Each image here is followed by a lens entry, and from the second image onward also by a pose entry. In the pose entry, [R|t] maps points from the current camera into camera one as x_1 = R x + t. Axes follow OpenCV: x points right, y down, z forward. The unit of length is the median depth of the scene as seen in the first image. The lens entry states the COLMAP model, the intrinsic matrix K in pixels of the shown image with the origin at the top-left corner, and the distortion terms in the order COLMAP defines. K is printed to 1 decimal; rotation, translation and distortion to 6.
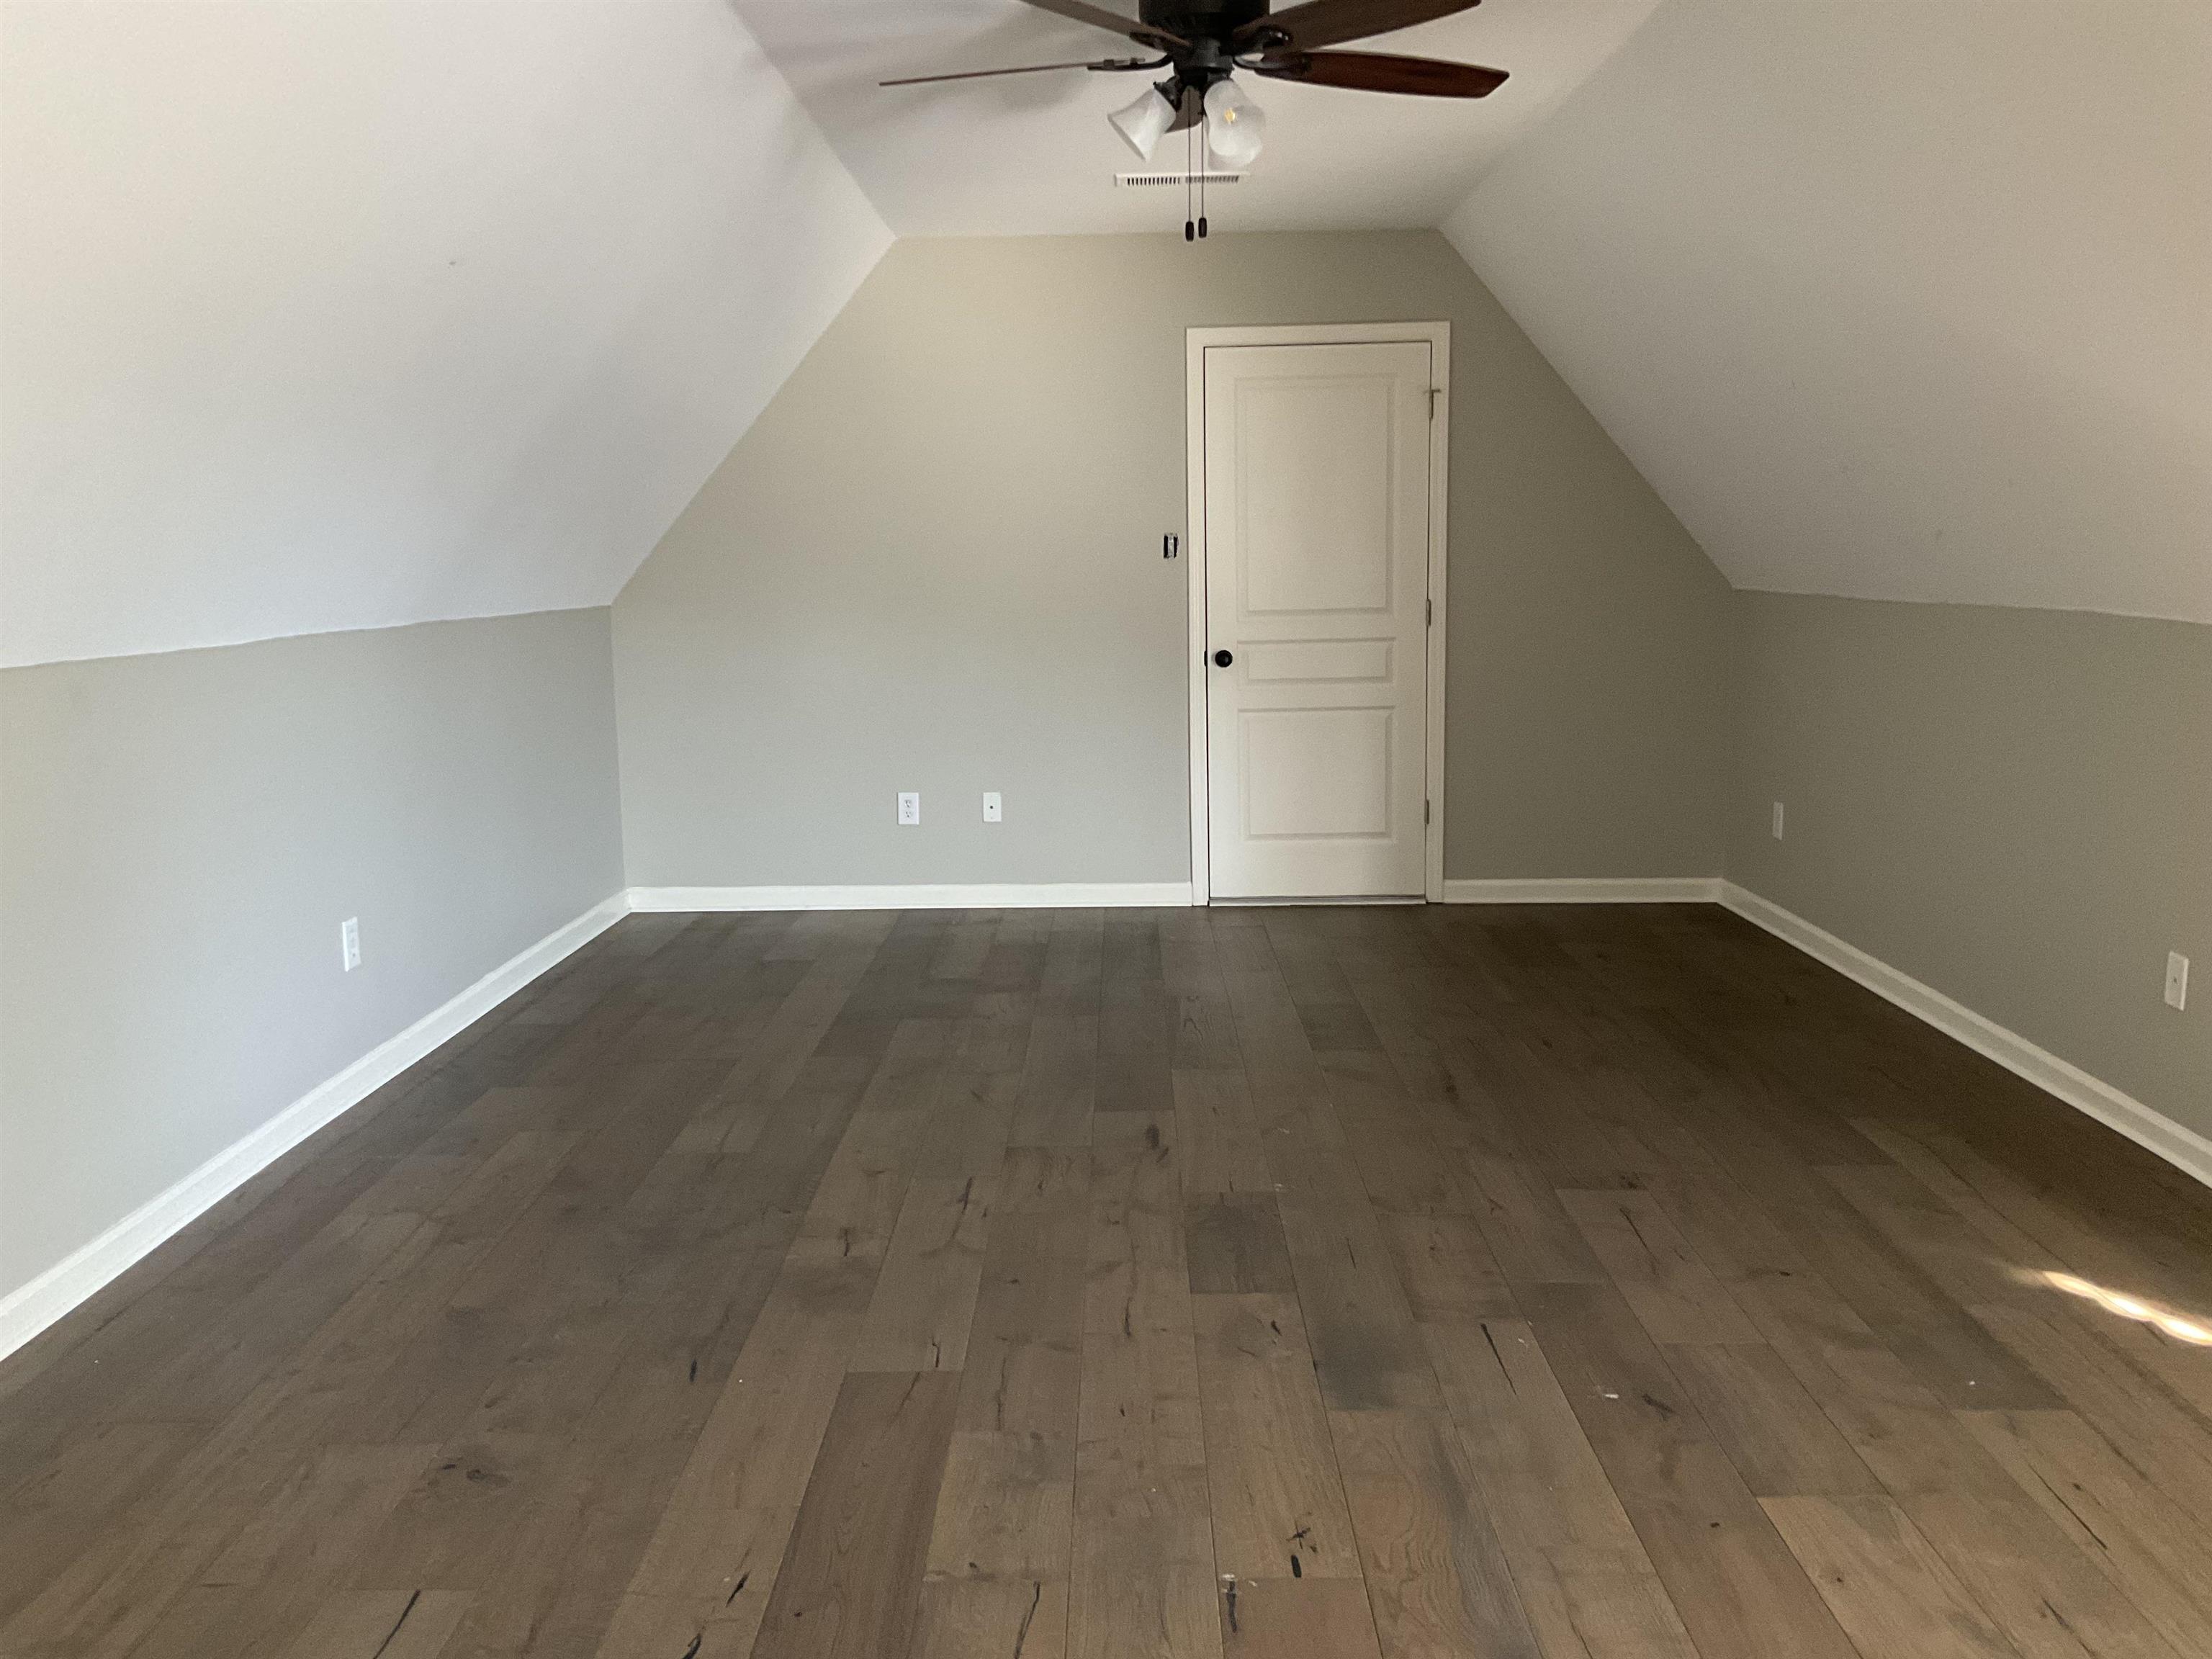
lens RADIAL K [[1822.5, 0, 1106.0], [0, 1822.5, 829.5], [0, 0, 1]] dist [0.001386, -0.059784]
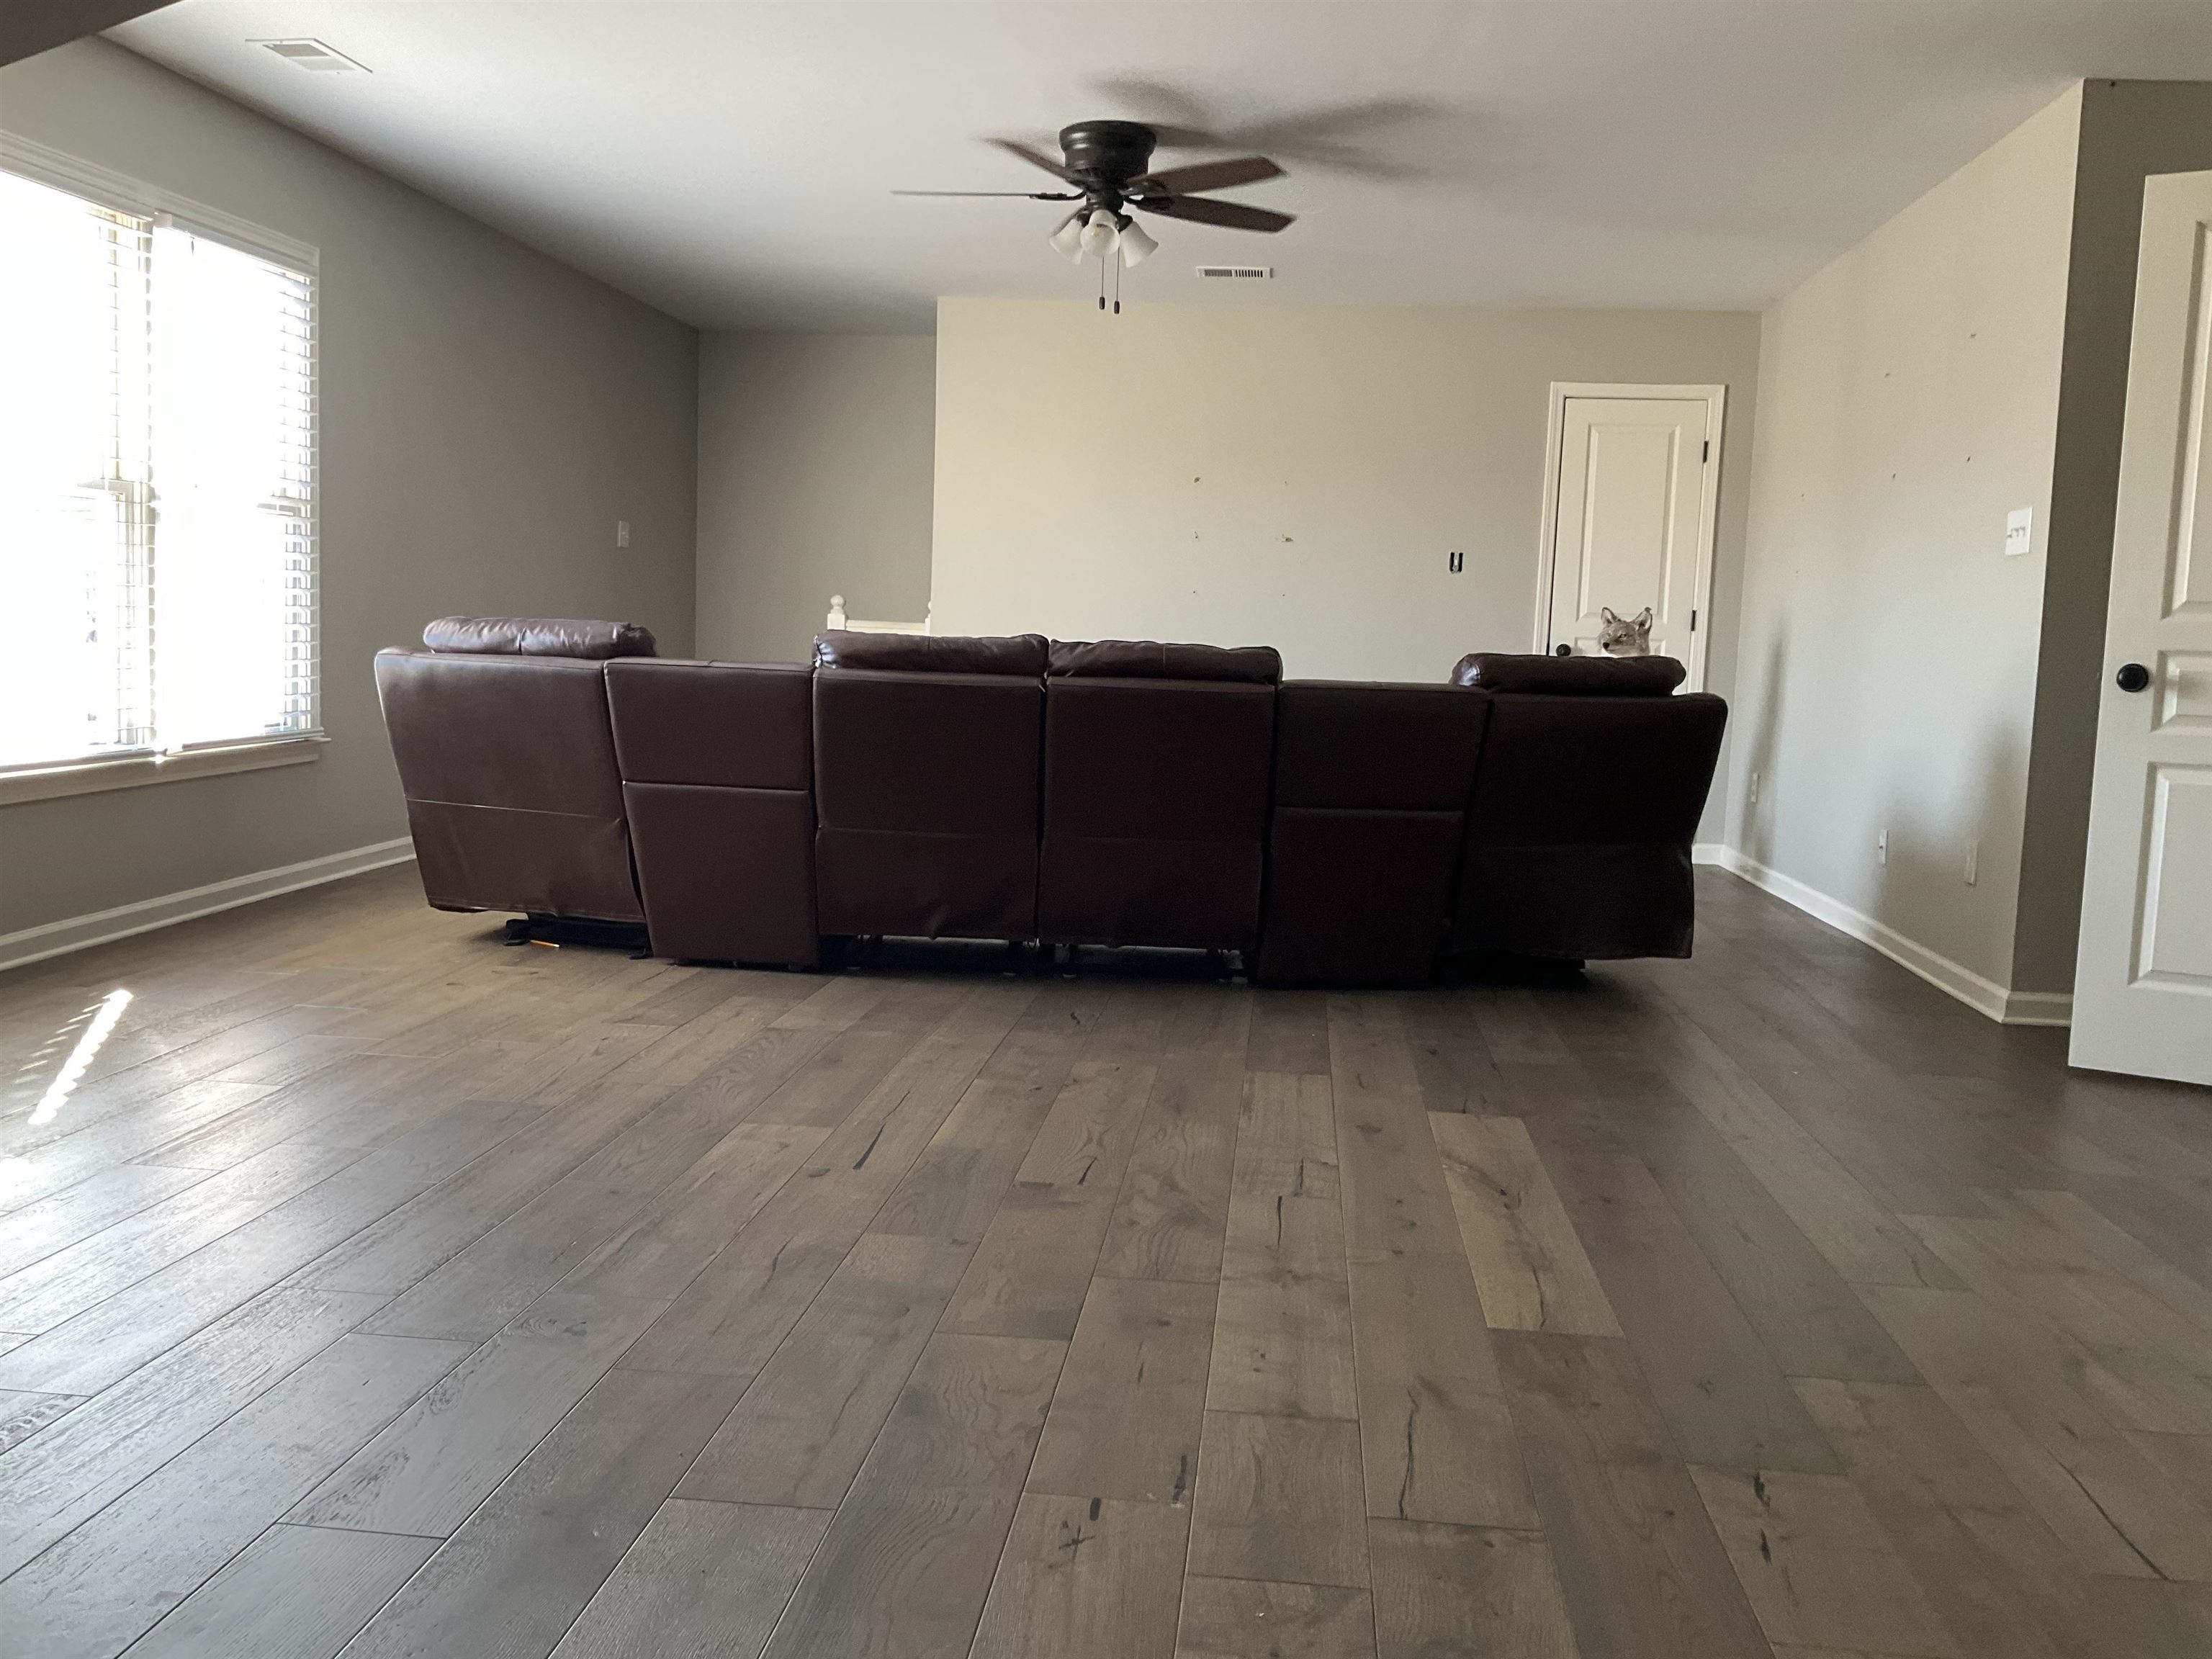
lens RADIAL K [[1822.5, 0, 1106.0], [0, 1822.5, 829.5], [0, 0, 1]] dist [0.001386, -0.059784]
pose [[-0.995361, -0.029001, 0.091736, 0.032358], [-0.004753, 0.967146, 0.254178, -0.113224], [-0.096093, 0.252563, -0.962797, 1.767460]]
